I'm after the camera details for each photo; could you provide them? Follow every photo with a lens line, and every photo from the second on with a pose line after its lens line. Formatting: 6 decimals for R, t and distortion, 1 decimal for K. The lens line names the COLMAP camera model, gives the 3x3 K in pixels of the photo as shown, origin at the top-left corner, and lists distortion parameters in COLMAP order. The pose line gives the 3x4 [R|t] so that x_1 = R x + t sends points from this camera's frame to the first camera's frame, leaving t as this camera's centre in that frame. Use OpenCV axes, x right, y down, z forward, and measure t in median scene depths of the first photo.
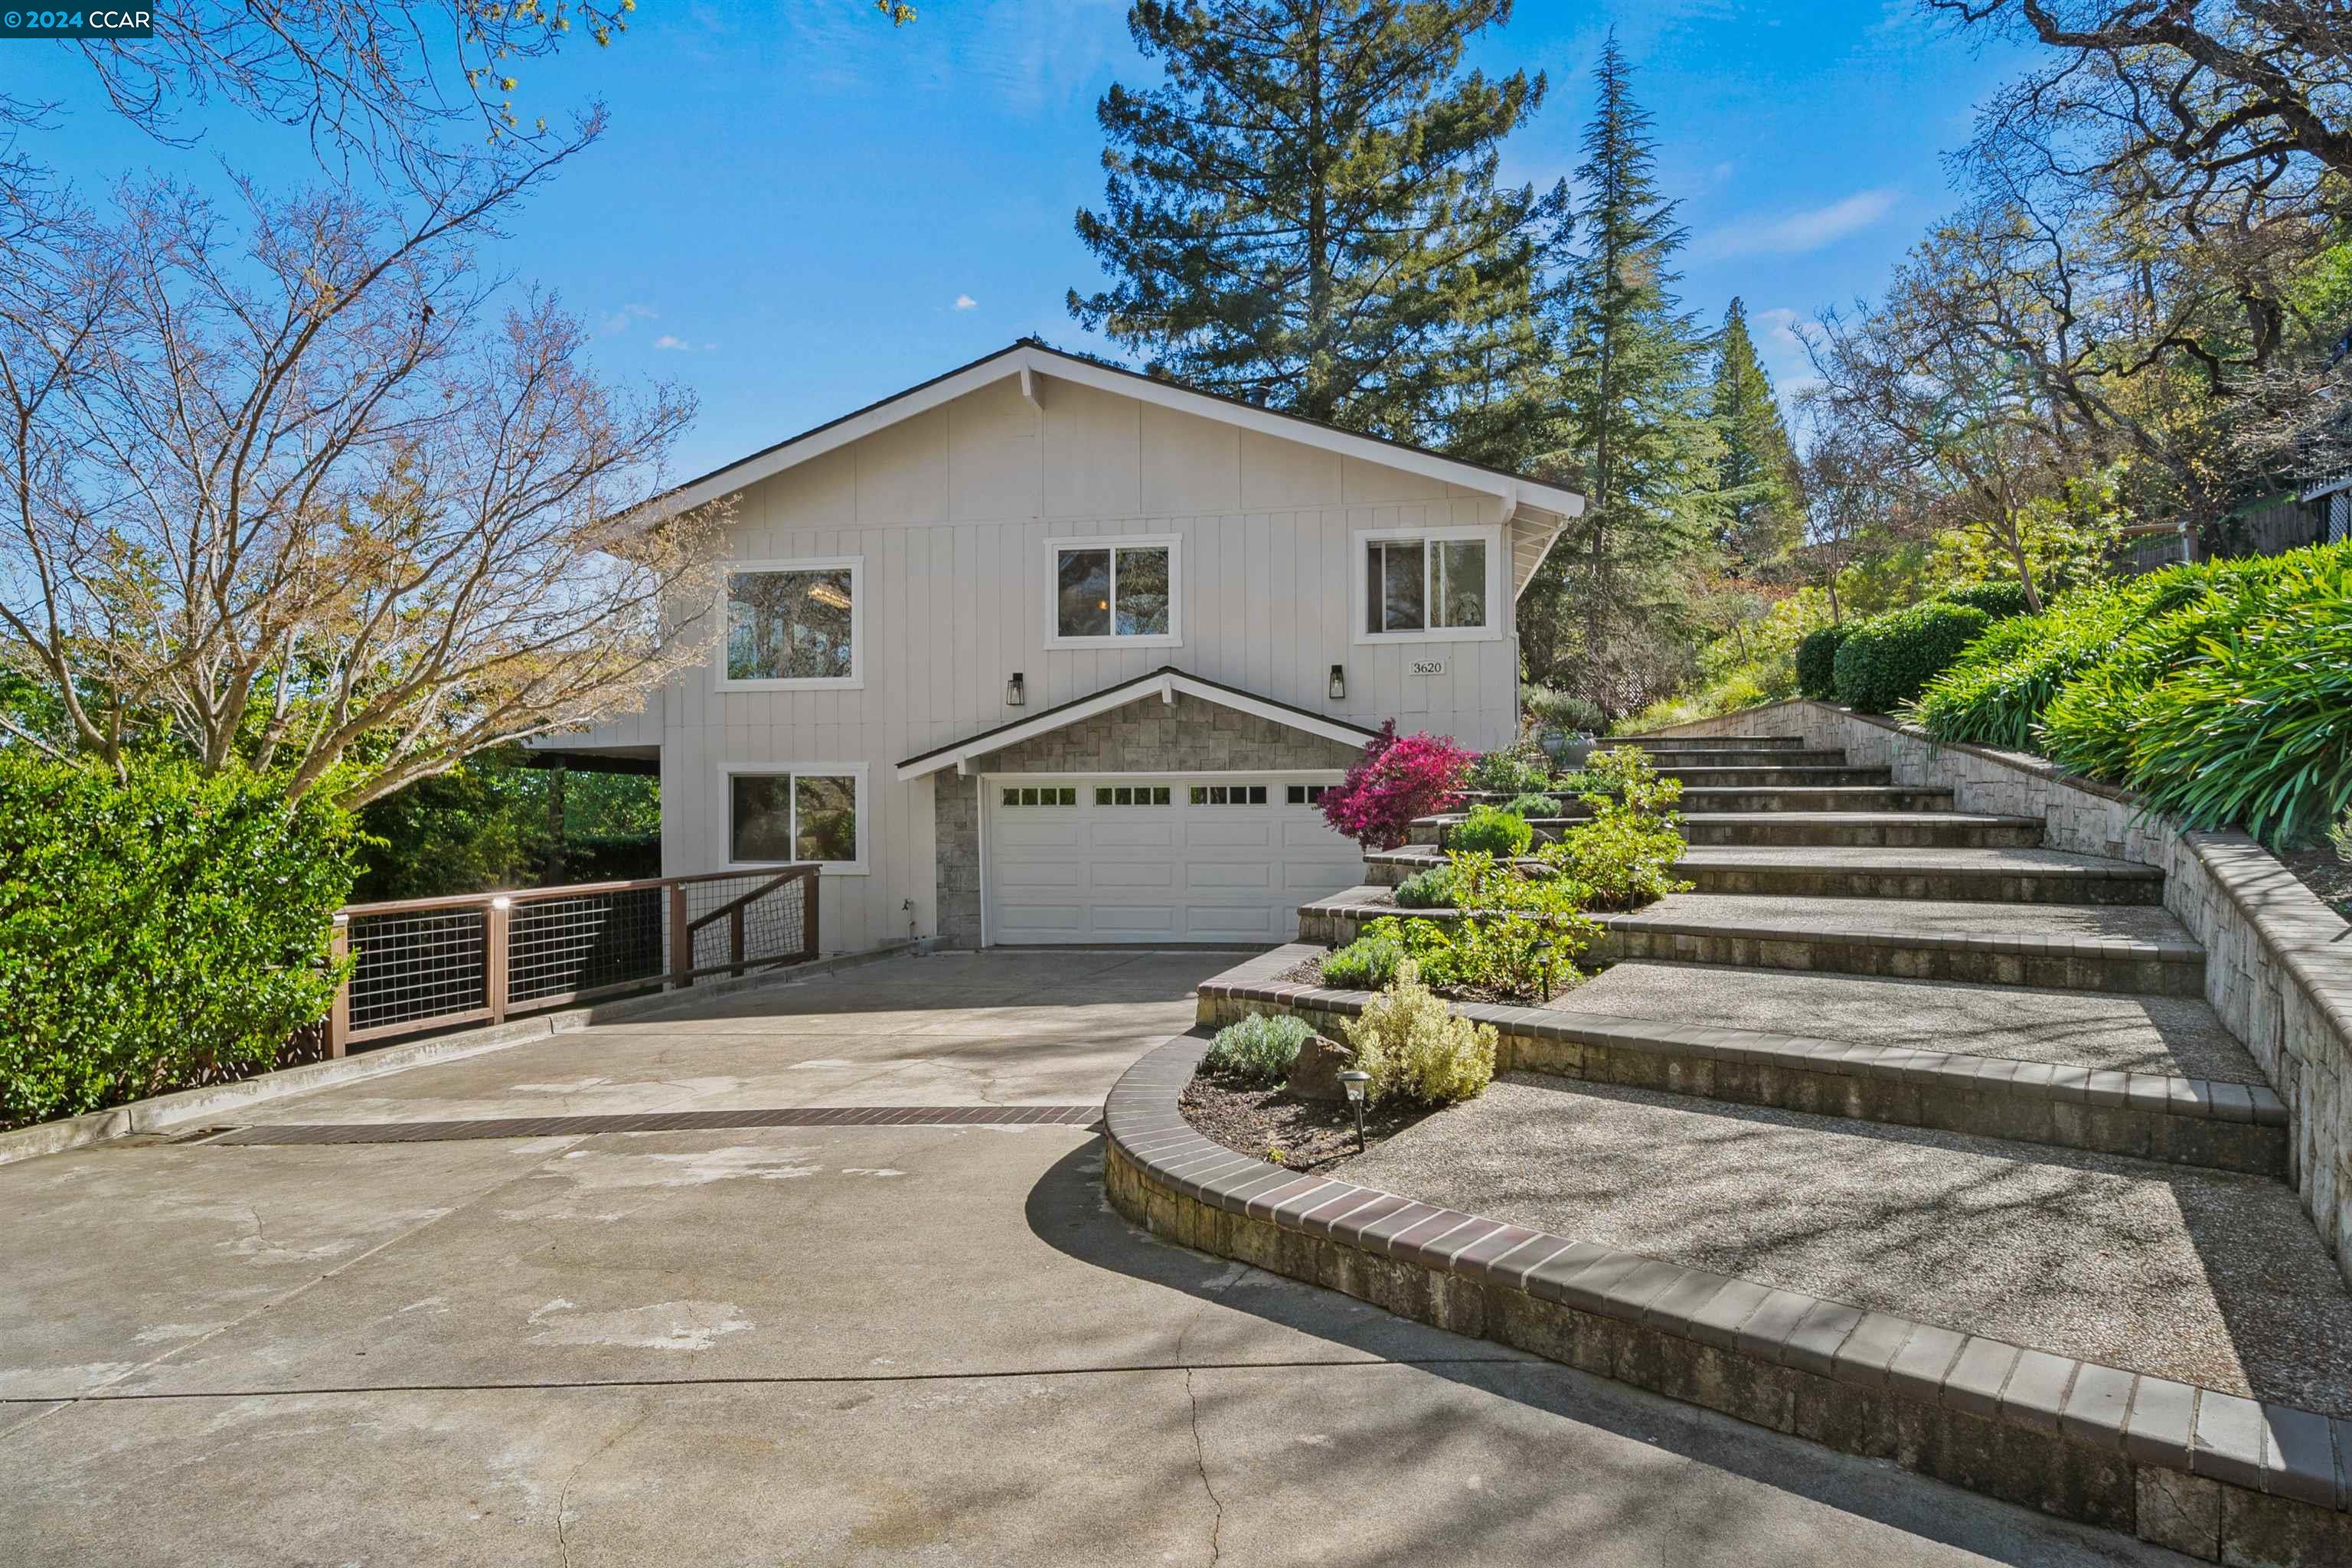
lens RADIAL K [[952.7, 0, 1169.1], [0, 952.7, 770.2], [0, 0, 1]] dist [0.009427, 0.000113]
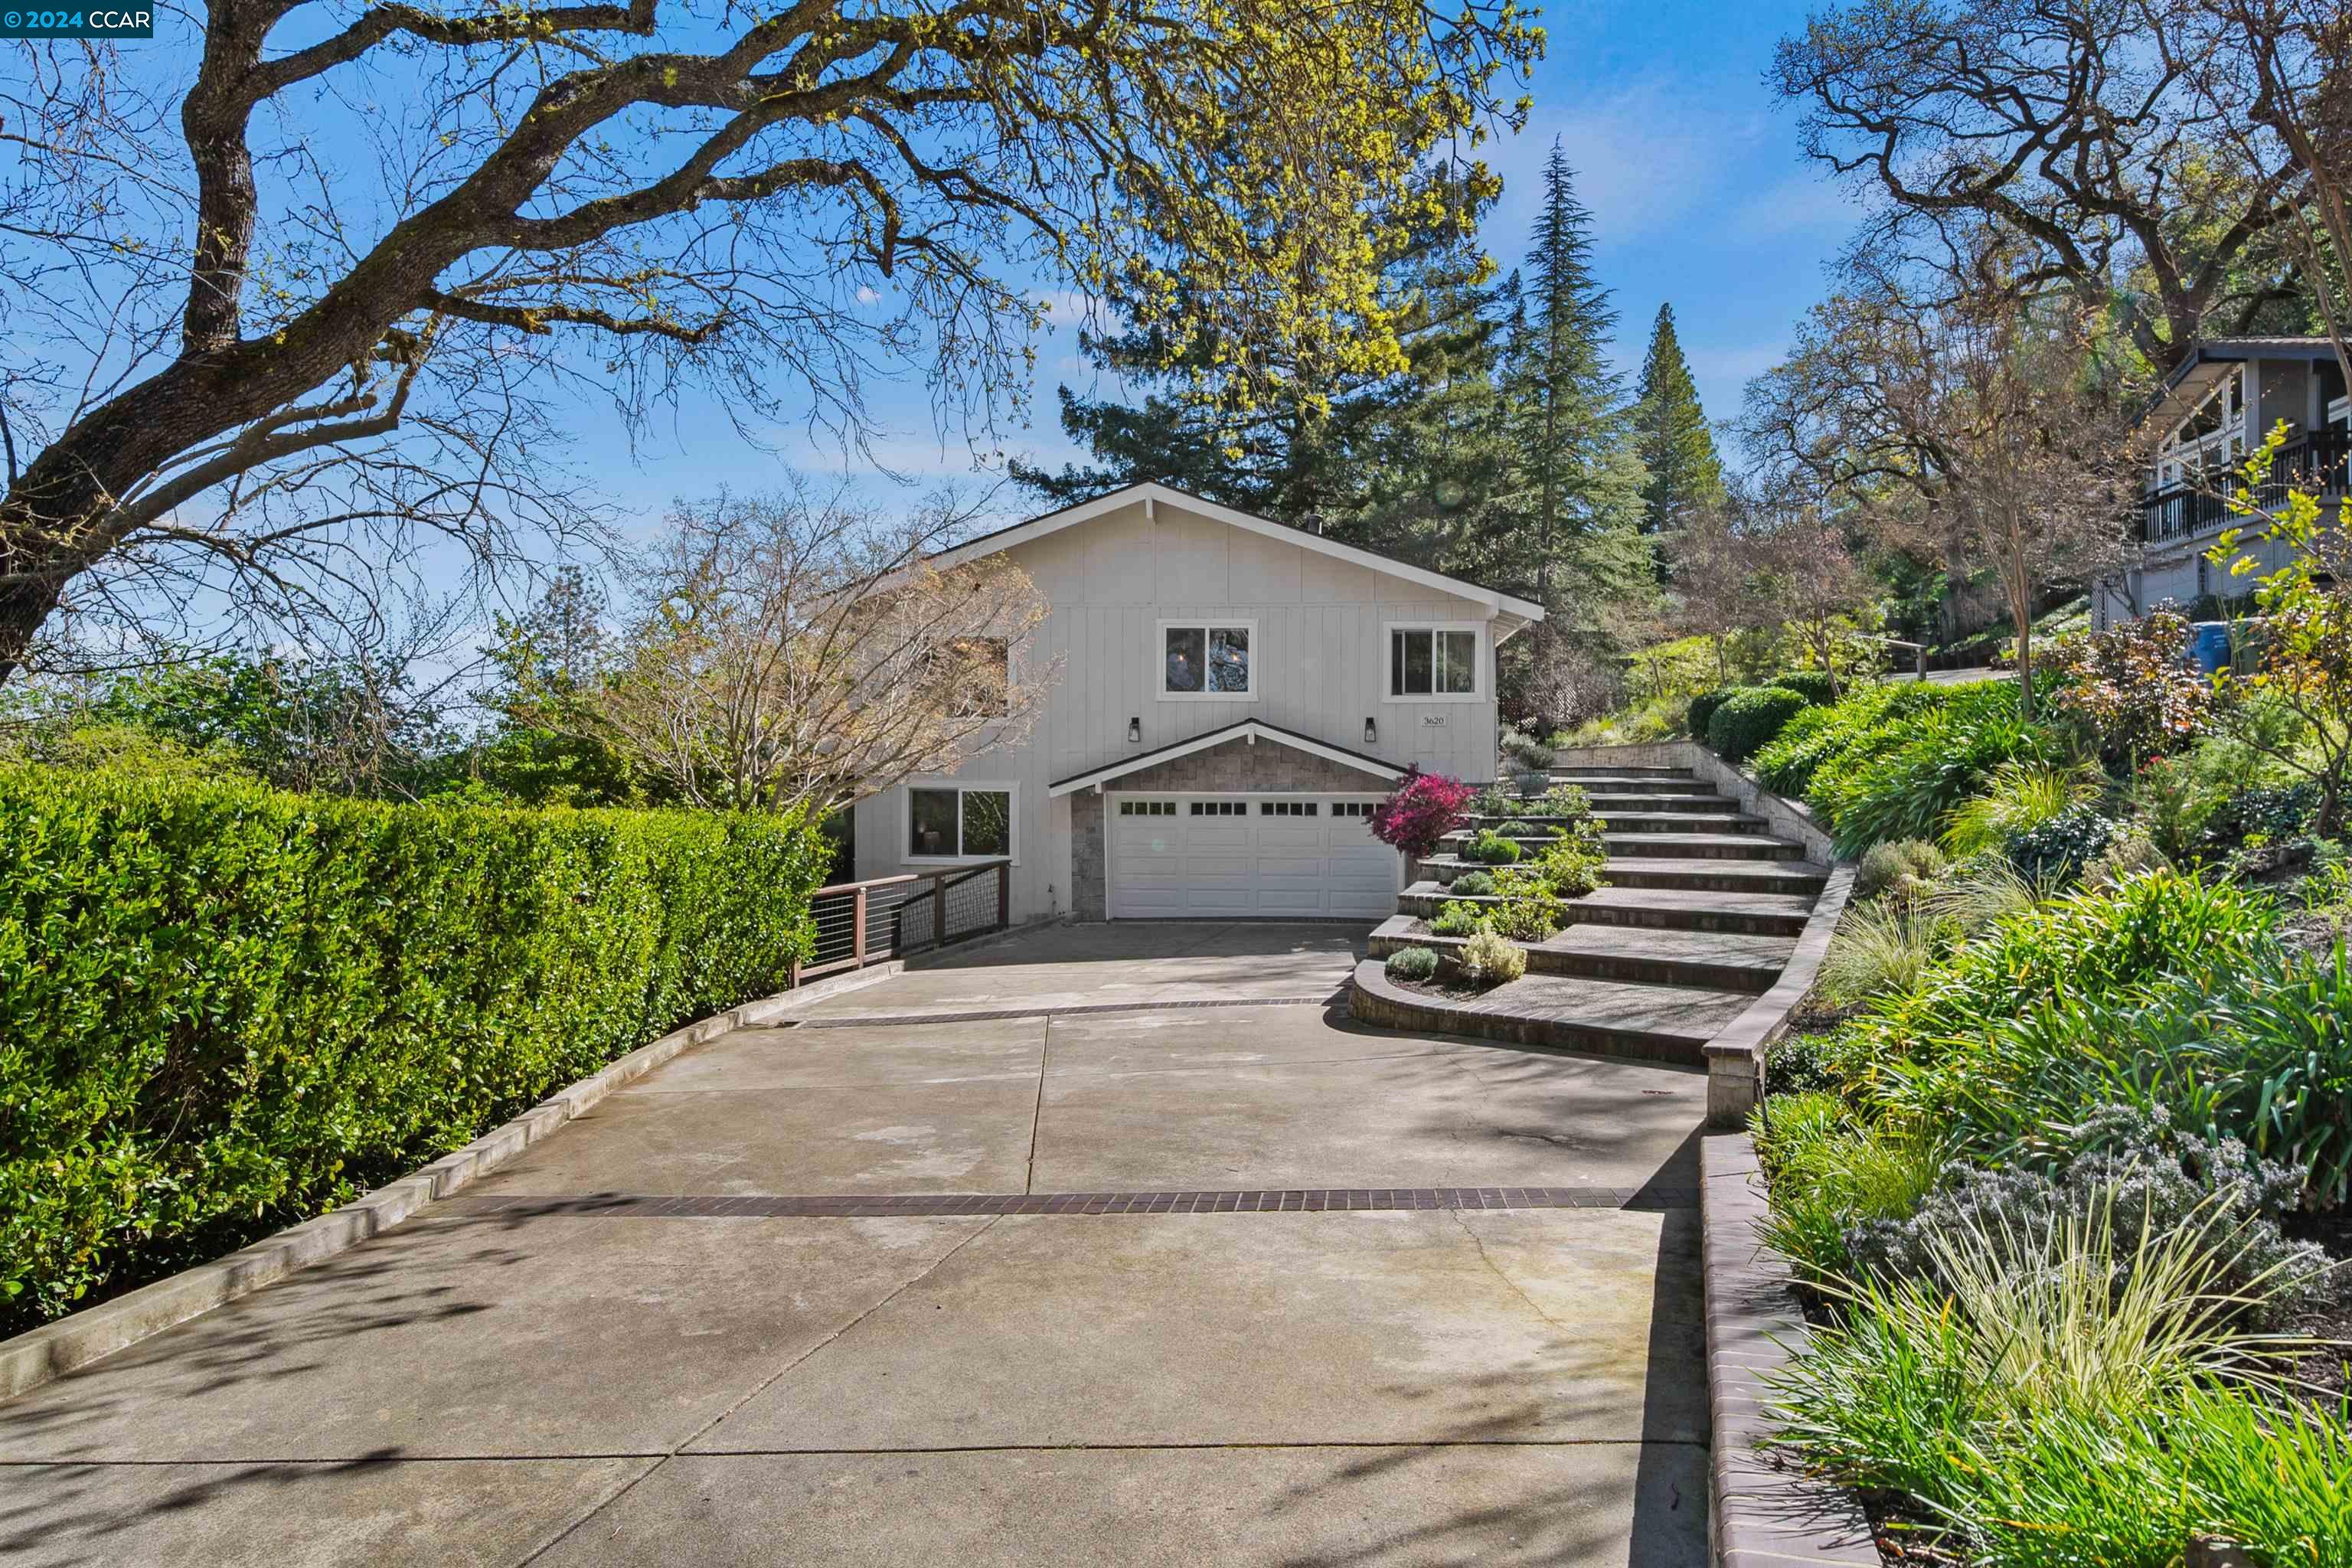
lens RADIAL K [[924.9, 0, 1192.9], [0, 924.9, 749.2], [0, 0, 1]] dist [0.011424, 0.000001]
pose [[0.997593, 0.010759, 0.068503, -0.172651], [-0.010591, 0.999940, -0.002817, -0.056118], [-0.068529, 0.002084, 0.997647, -0.329283]]
